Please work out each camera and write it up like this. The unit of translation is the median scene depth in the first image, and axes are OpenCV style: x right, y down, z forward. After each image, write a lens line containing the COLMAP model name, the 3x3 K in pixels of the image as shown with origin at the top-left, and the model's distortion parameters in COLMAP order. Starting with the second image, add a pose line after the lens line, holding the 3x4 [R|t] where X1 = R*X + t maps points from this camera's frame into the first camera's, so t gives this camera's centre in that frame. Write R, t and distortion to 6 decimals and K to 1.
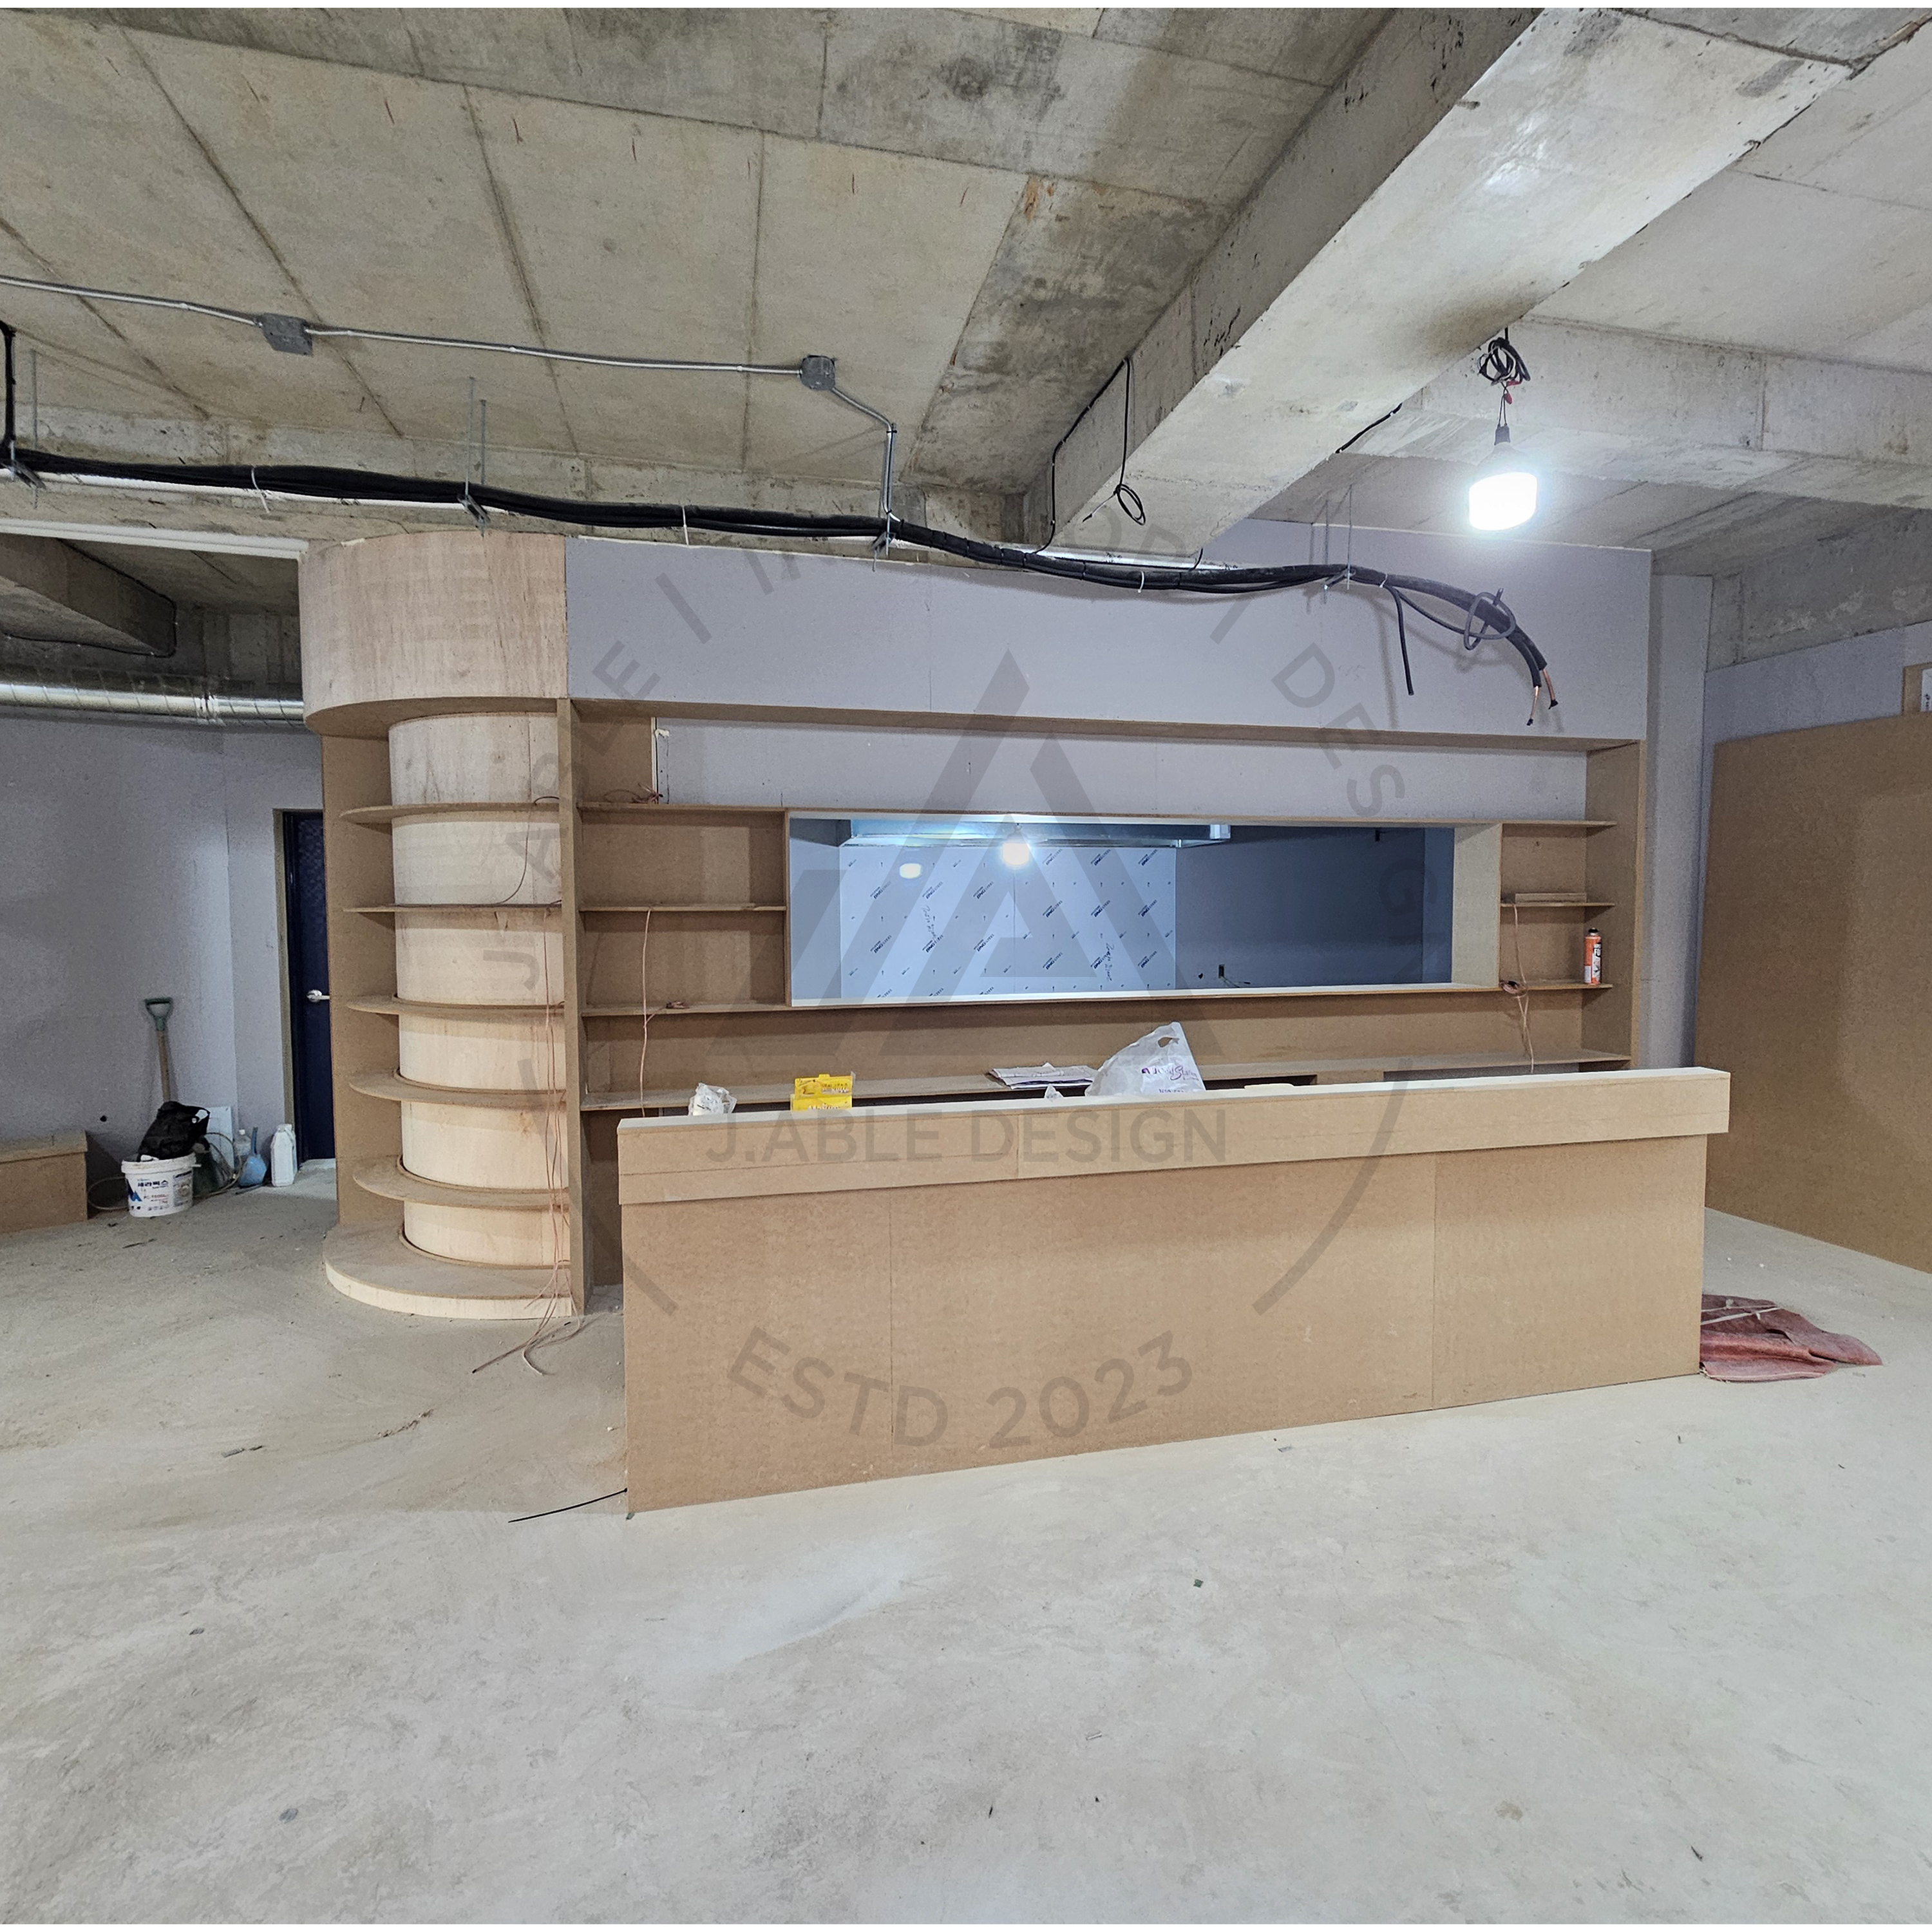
lens RADIAL K [[1037.1, 0, 964.8], [0, 1037.1, 947.9], [0, 0, 1]] dist [-0.002175, 0.000690]
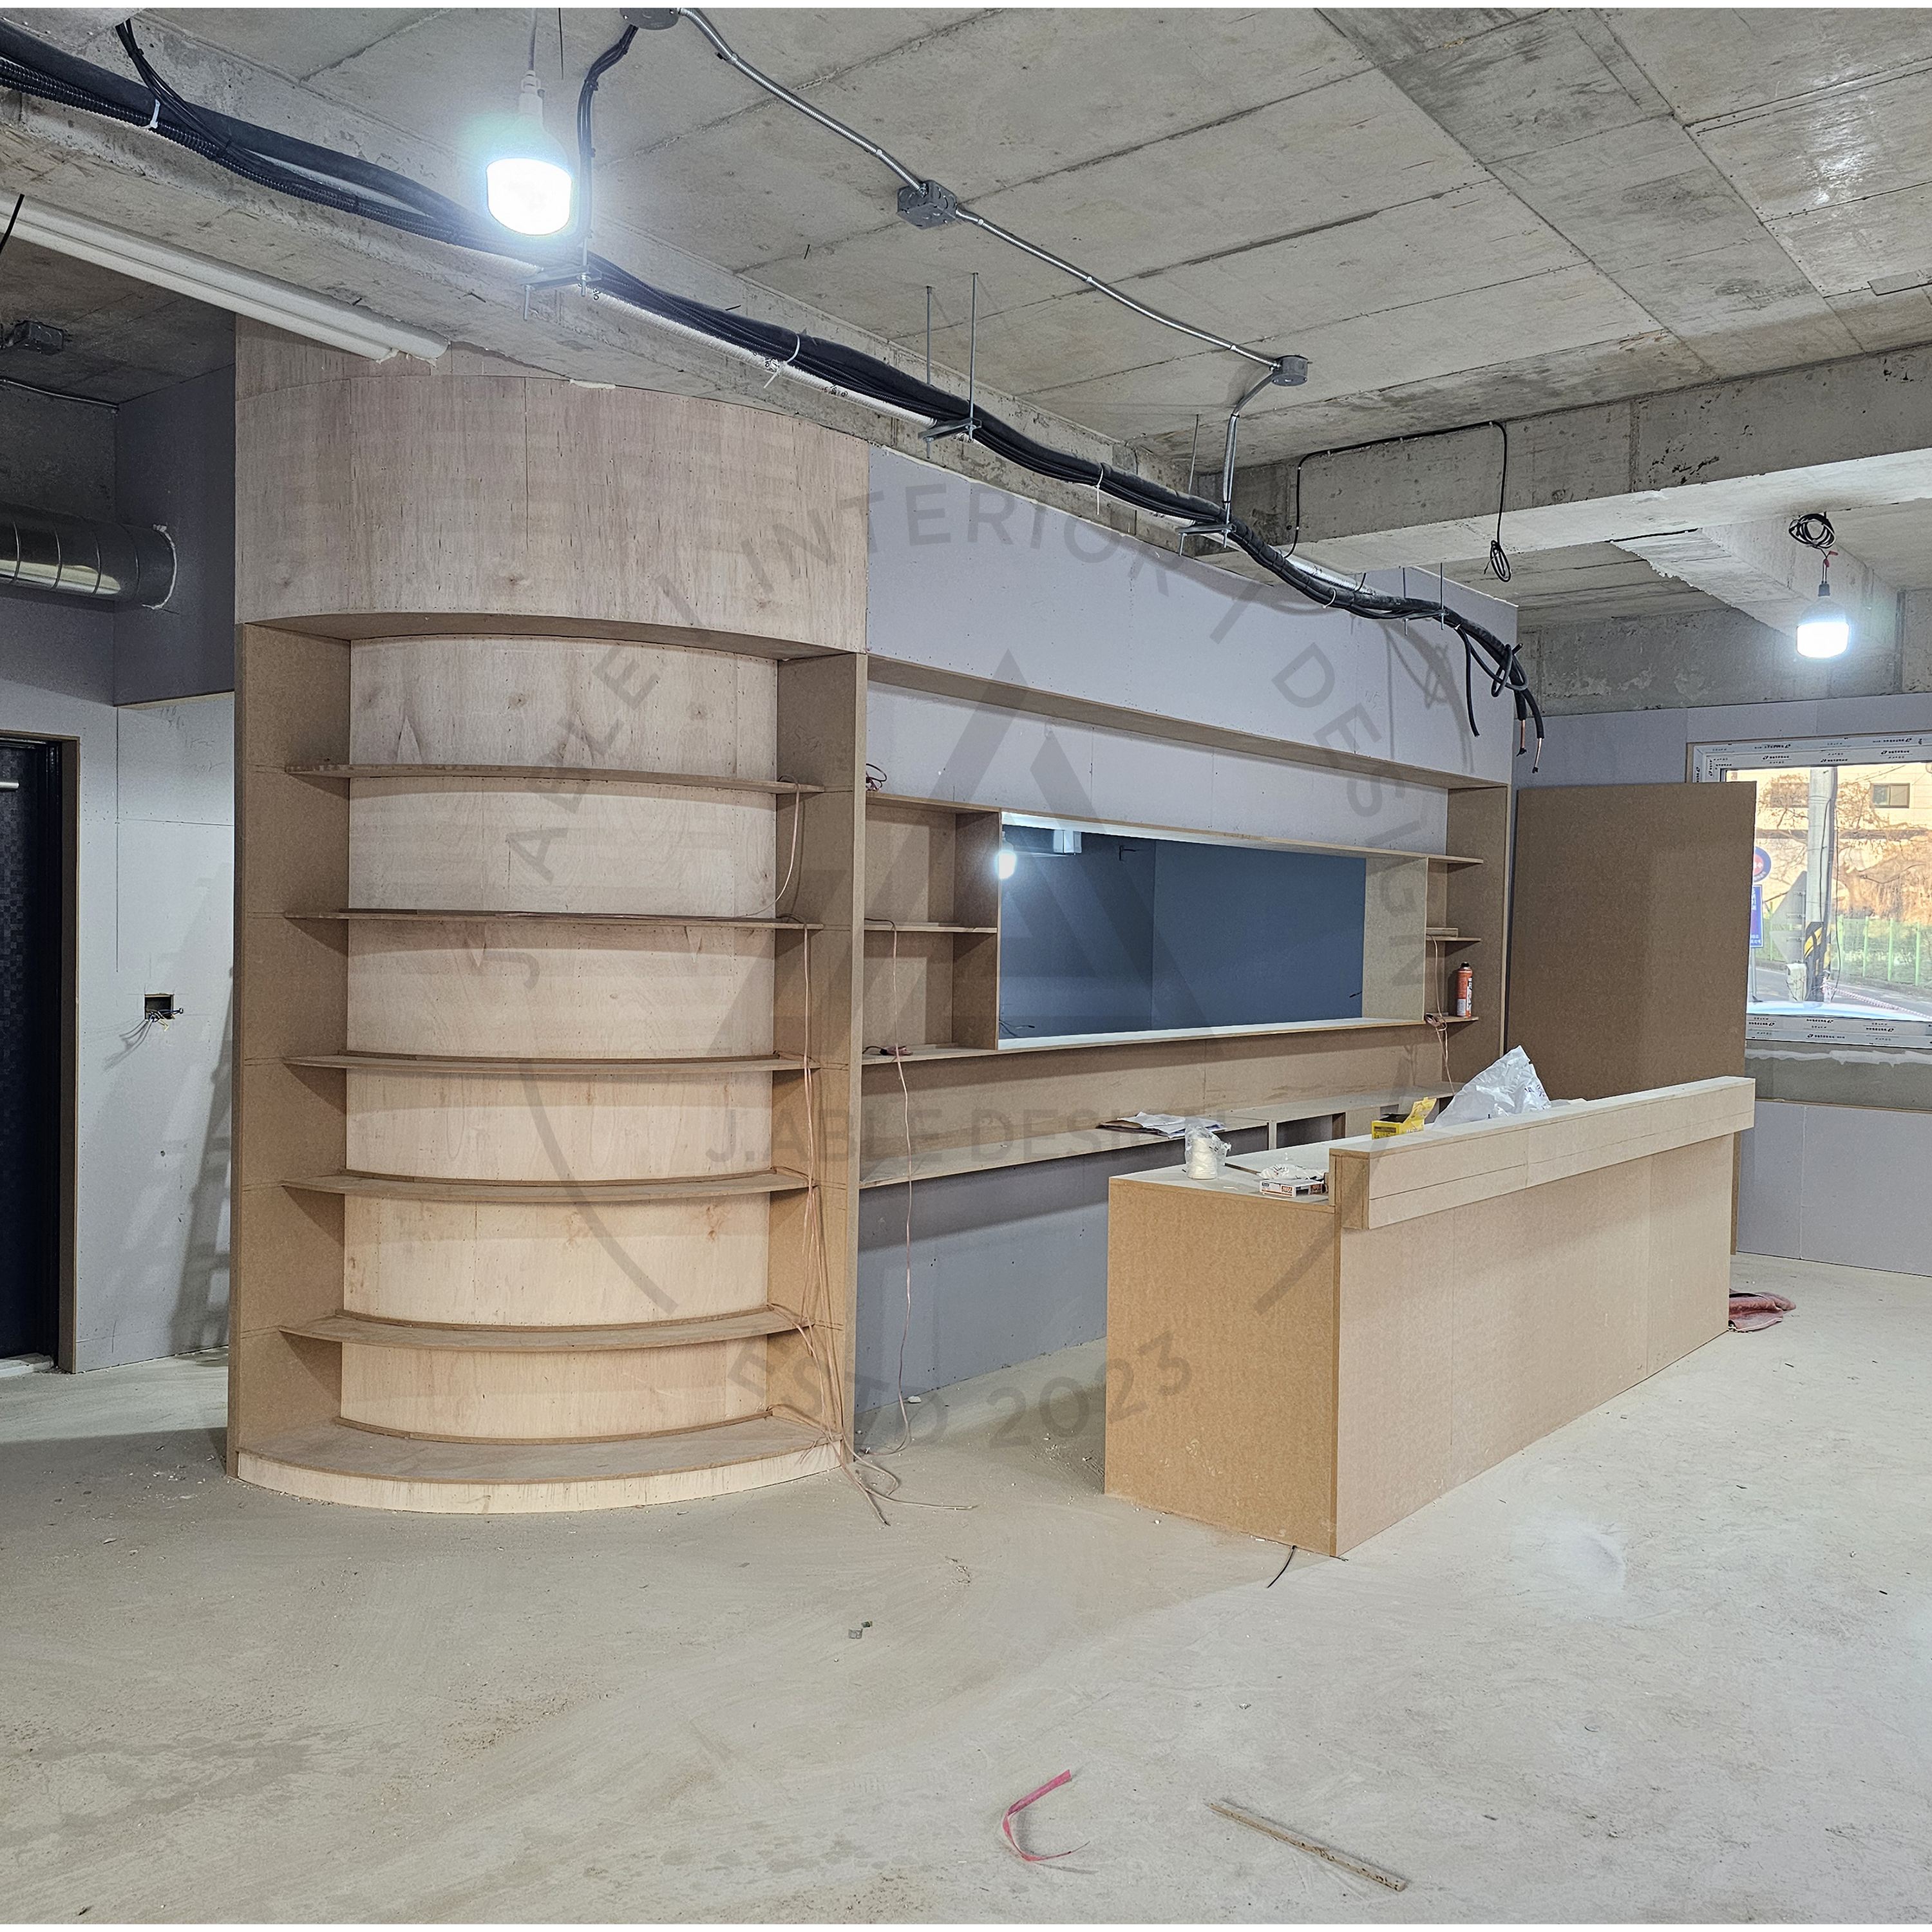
lens RADIAL K [[1692.9, 0, 966.0], [0, 1692.9, 966.0], [0, 0, 1]] dist [0.066590, -0.056547]
pose [[0.791470, 0.006570, 0.611172, -1.026994], [0.002692, 0.999895, -0.014235, 0.009315], [-0.611202, 0.012912, 0.791370, -0.039107]]
